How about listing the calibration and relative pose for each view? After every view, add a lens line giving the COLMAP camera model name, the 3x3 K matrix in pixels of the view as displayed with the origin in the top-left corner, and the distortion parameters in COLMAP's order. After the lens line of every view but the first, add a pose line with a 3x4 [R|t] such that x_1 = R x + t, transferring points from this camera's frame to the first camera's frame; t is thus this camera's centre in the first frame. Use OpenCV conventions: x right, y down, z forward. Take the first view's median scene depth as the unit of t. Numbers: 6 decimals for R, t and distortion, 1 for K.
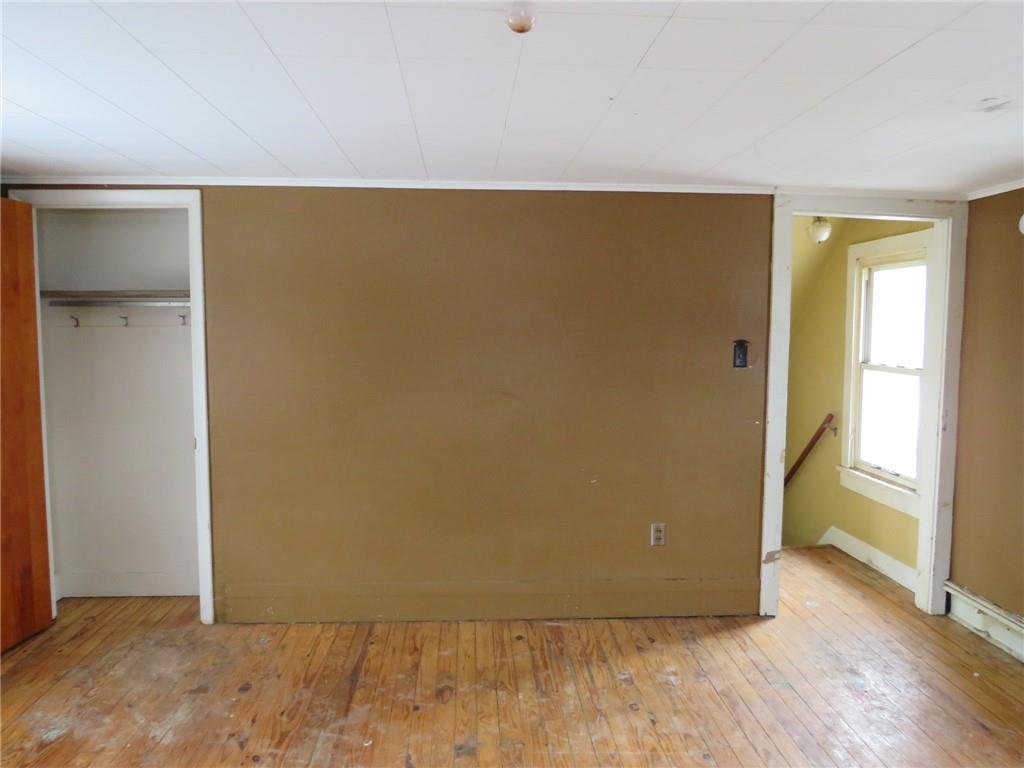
lens RADIAL K [[721.6, 0, 506.3], [0, 721.6, 384.6], [0, 0, 1]] dist [-0.020831, 0.000121]
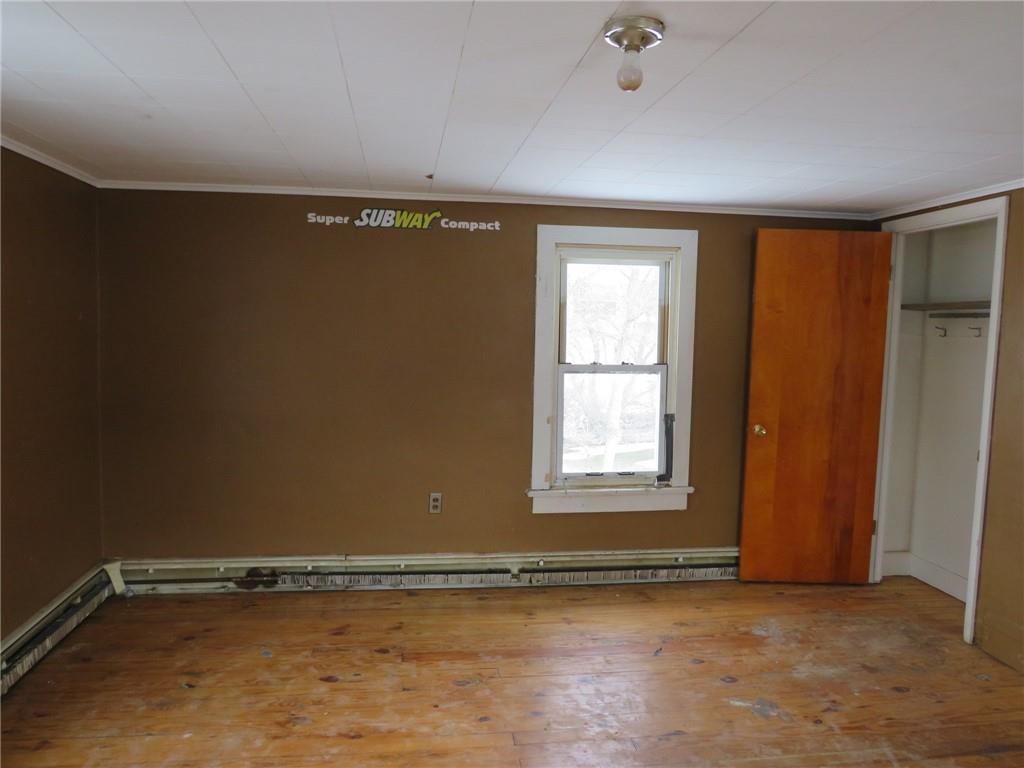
lens RADIAL K [[721.6, 0, 508.6], [0, 721.6, 384.7], [0, 0, 1]] dist [-0.020831, 0.000121]
pose [[0.082675, 0.081137, -0.993268, 0.500402], [-0.106712, 0.991671, 0.072125, -0.017533], [0.990847, 0.100030, 0.090645, 0.279168]]
